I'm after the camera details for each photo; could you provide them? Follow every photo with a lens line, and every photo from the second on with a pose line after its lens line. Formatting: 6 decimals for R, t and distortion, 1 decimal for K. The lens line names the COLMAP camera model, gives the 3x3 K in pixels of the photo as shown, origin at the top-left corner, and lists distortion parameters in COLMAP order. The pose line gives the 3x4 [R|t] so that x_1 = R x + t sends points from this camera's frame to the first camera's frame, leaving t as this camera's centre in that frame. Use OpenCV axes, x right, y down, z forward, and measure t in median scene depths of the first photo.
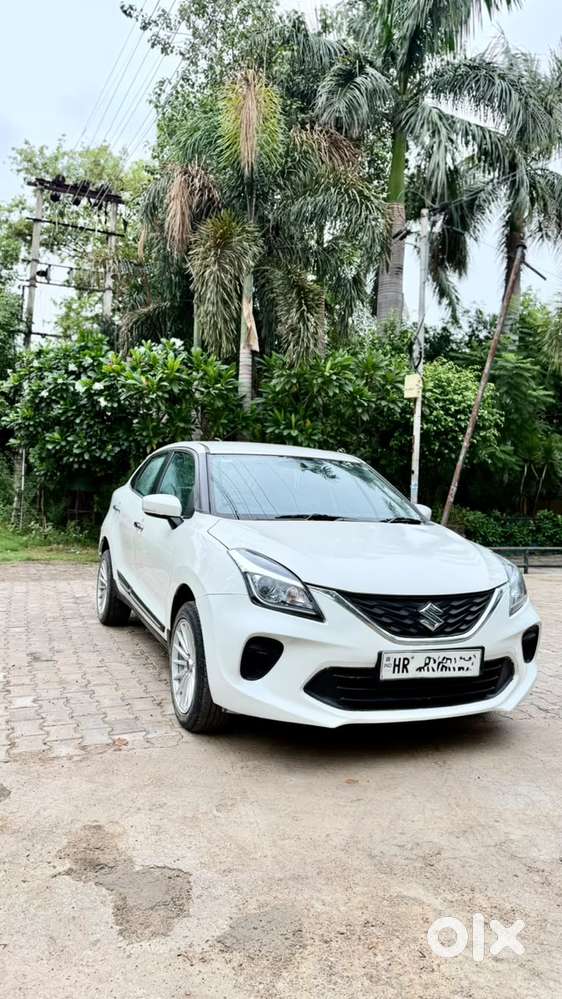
lens RADIAL K [[697.2, 0, 281.4], [0, 697.2, 511.4], [0, 0, 1]] dist [0.066431, -0.088093]
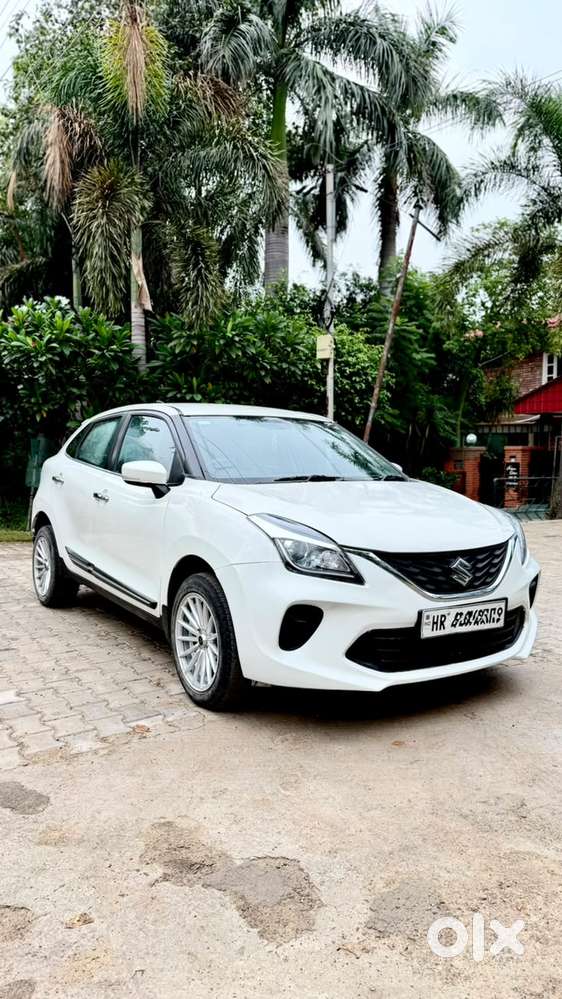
lens RADIAL K [[697.2, 0, 285.1], [0, 697.2, 510.5], [0, 0, 1]] dist [0.066431, -0.088093]
pose [[0.980663, -0.049559, 0.189324, -0.052890], [0.040708, 0.997901, 0.050362, 0.000871], [-0.191423, -0.041681, 0.980622, 0.019159]]
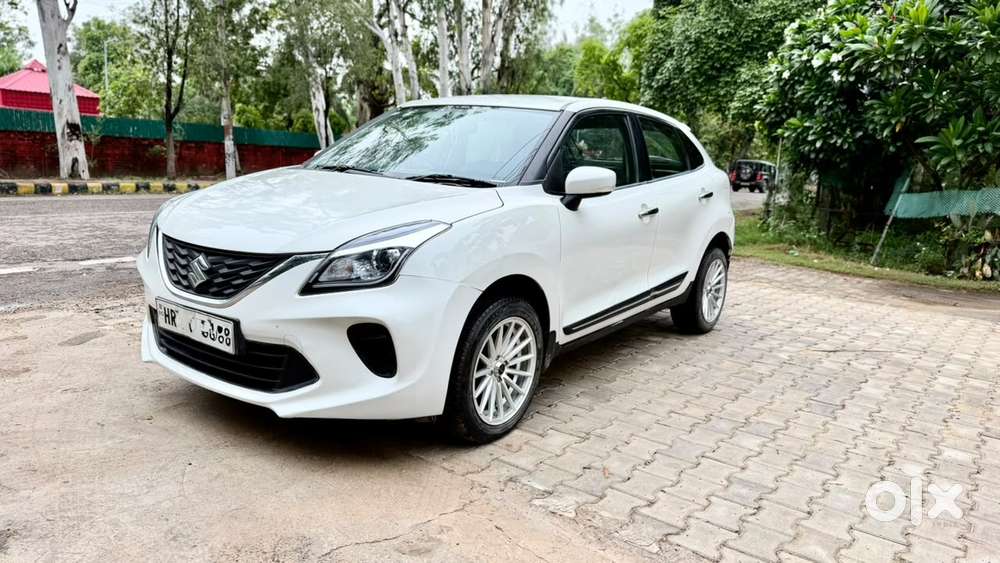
lens RADIAL K [[697.9, 0, 505.4], [0, 697.9, 295.5], [0, 0, 1]] dist [0.066431, -0.088093]
pose [[0.531704, 0.149611, -0.833611, 0.276991], [-0.060638, 0.988472, 0.138727, 0.009500], [0.844757, -0.023213, 0.534647, 0.209953]]
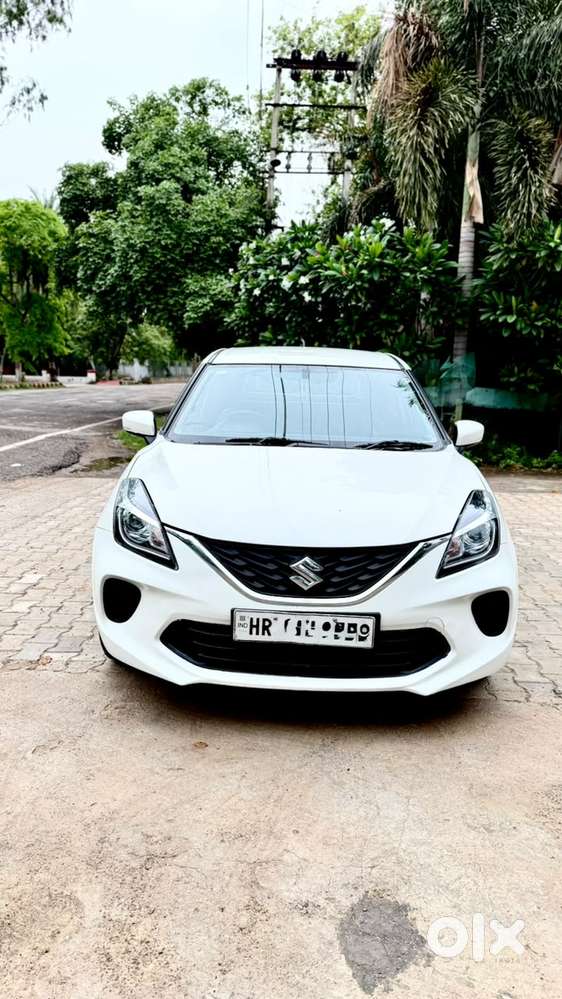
lens RADIAL K [[697.2, 0, 283.2], [0, 697.2, 510.1], [0, 0, 1]] dist [0.066431, -0.088093]
pose [[0.913067, 0.061036, -0.403216, 0.126013], [0.001200, 0.988330, 0.152323, -0.011373], [0.407808, -0.139565, 0.902338, 0.065054]]
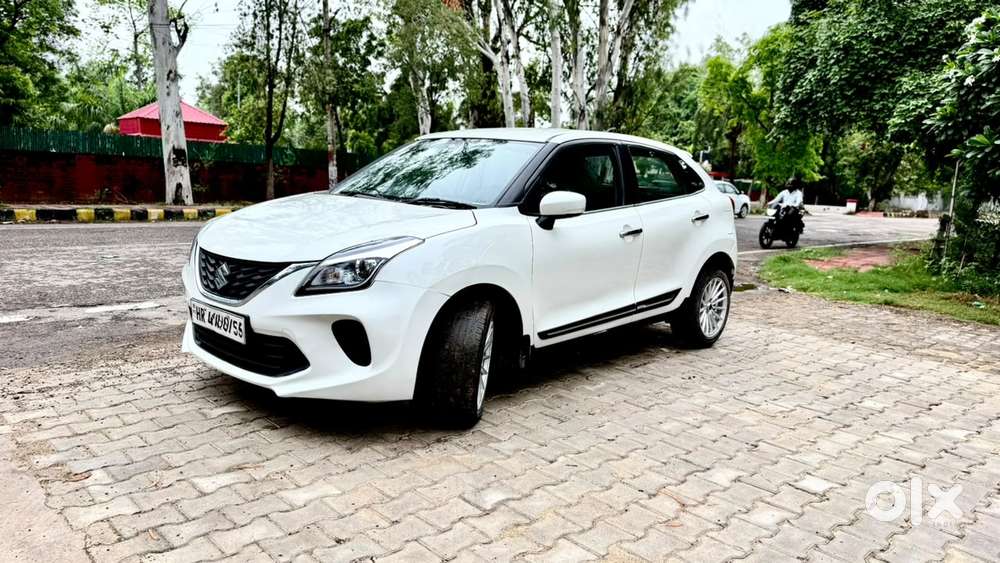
lens RADIAL K [[697.9, 0, 508.6], [0, 697.9, 295.7], [0, 0, 1]] dist [0.066431, -0.088093]
pose [[0.387539, 0.134139, -0.912042, 0.173529], [-0.068708, 0.990808, 0.116529, -0.001450], [0.919289, 0.017505, 0.393193, 0.294025]]
